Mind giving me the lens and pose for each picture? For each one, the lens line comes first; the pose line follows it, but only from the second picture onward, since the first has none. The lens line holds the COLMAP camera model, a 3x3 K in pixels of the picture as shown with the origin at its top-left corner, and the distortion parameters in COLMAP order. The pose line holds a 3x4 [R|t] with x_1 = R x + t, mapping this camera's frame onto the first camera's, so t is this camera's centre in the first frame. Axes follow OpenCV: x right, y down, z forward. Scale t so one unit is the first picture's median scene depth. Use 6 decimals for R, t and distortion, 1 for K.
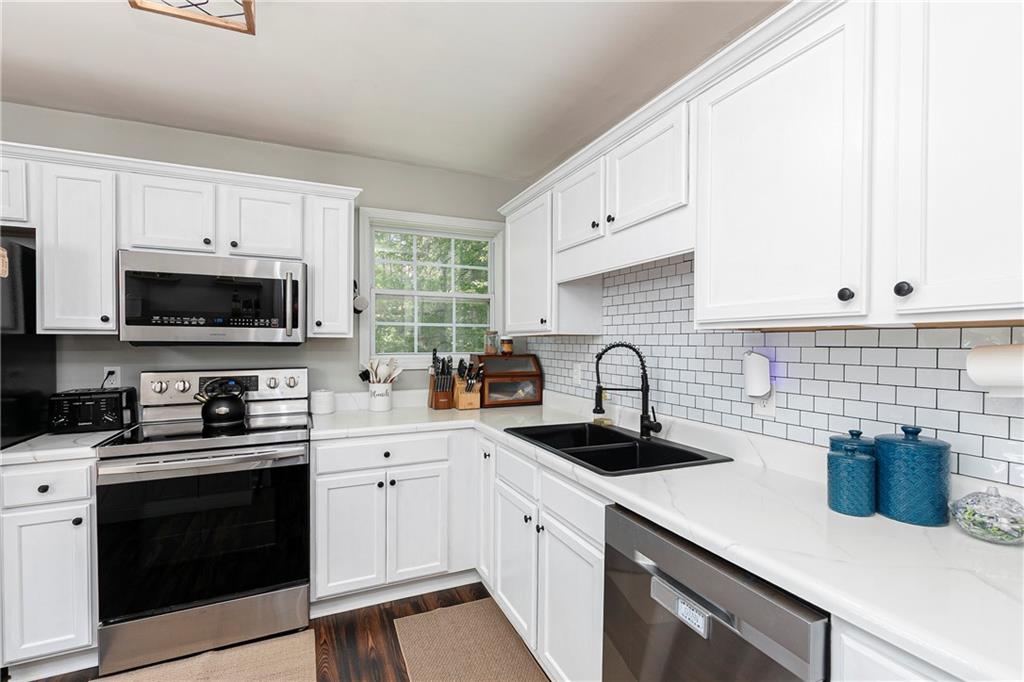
lens RADIAL K [[457.5, 0, 512.4], [0, 457.5, 346.3], [0, 0, 1]] dist [0.003107, -0.000636]
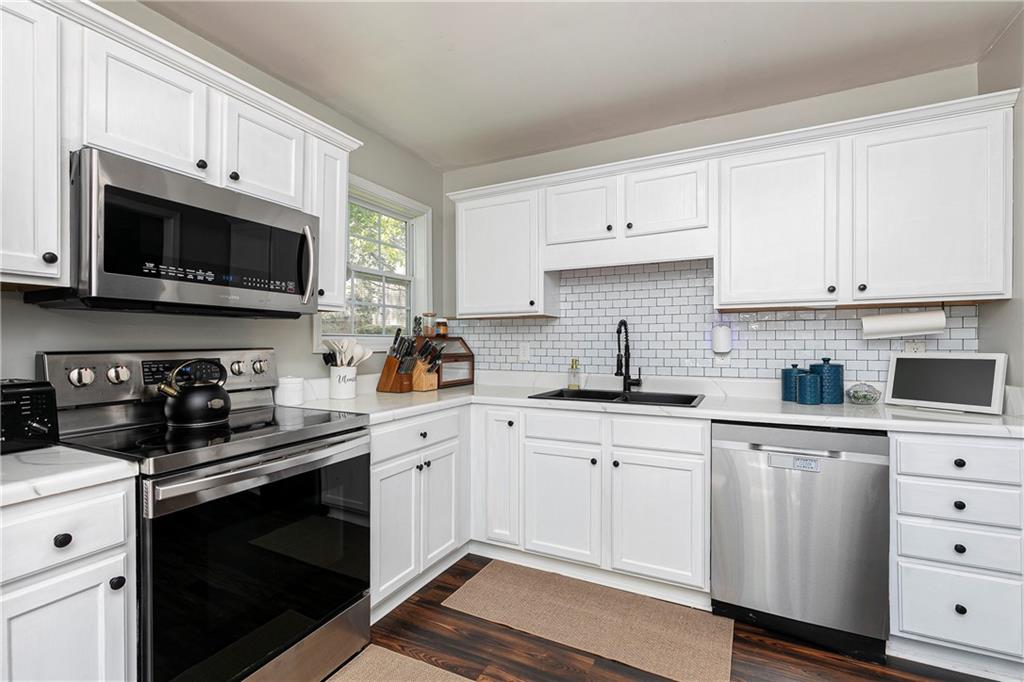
lens RADIAL K [[457.5, 0, 512.4], [0, 457.5, 346.3], [0, 0, 1]] dist [0.003107, -0.000636]
pose [[0.779385, -0.008179, 0.626491, -0.727504], [0.009598, 0.999953, 0.001115, 0.054345], [-0.626471, 0.005144, 0.779428, 0.149024]]
